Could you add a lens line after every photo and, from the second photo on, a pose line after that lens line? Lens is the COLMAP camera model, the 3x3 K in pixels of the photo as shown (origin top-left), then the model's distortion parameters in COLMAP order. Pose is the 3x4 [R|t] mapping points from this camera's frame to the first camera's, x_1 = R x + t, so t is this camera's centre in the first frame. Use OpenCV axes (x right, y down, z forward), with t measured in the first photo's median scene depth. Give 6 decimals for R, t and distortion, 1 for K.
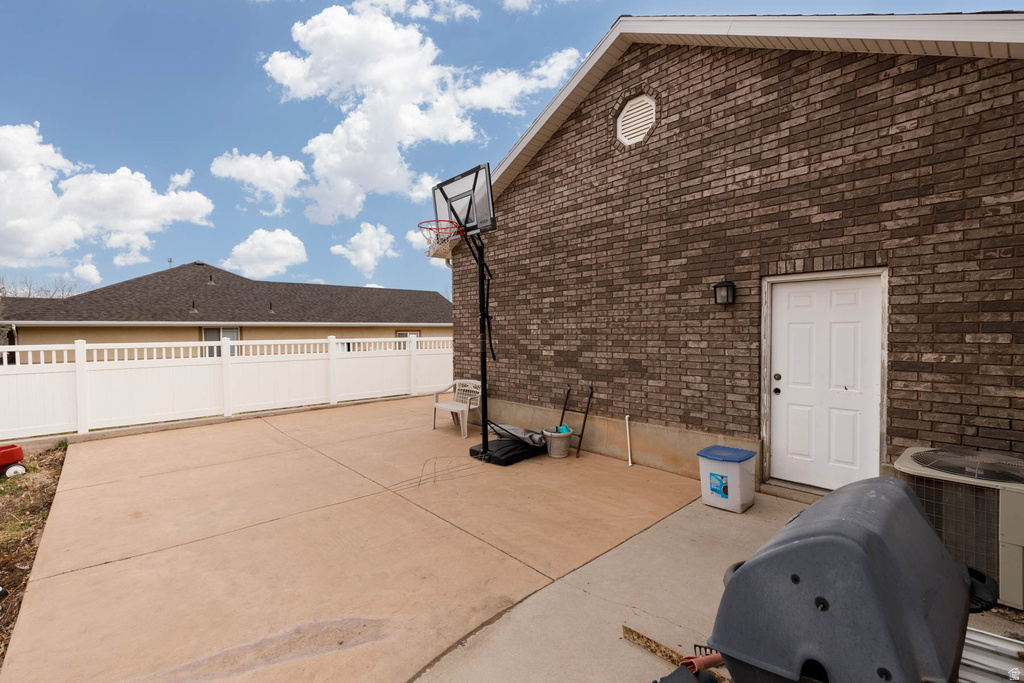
lens RADIAL K [[453.5, 0, 511.4], [0, 453.5, 341.8], [0, 0, 1]] dist [0.003400, -0.000003]
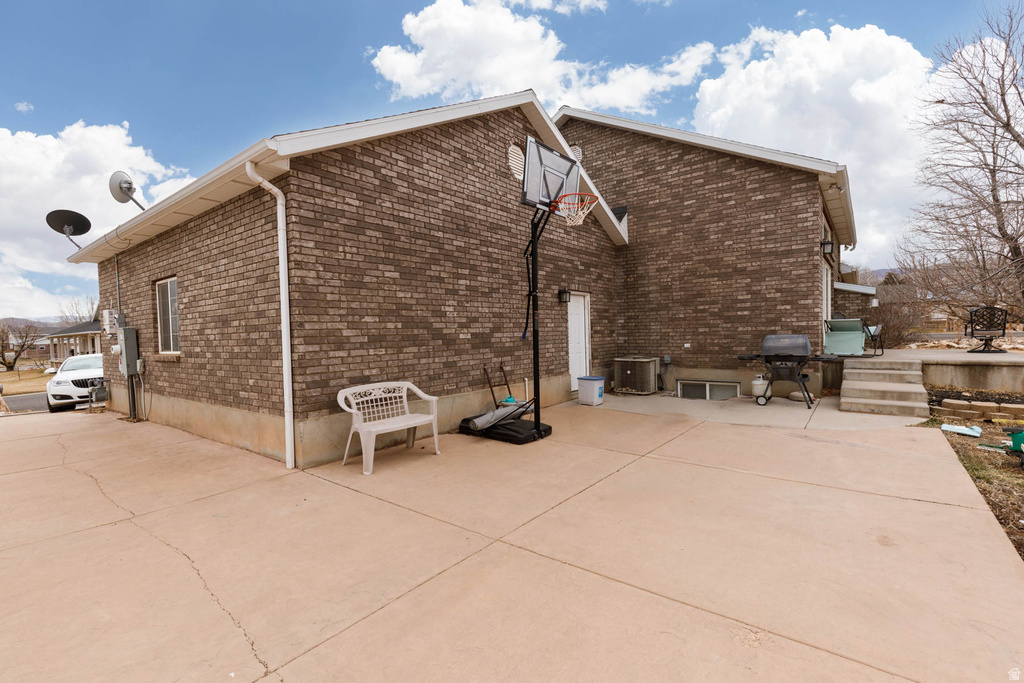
lens RADIAL K [[453.5, 0, 511.2], [0, 453.5, 345.3], [0, 0, 1]] dist [0.003400, -0.000003]
pose [[-0.168540, -0.011609, 0.985626, -0.948694], [0.049199, 0.998585, 0.020174, 0.031225], [-0.984466, 0.051892, -0.167730, 1.120865]]
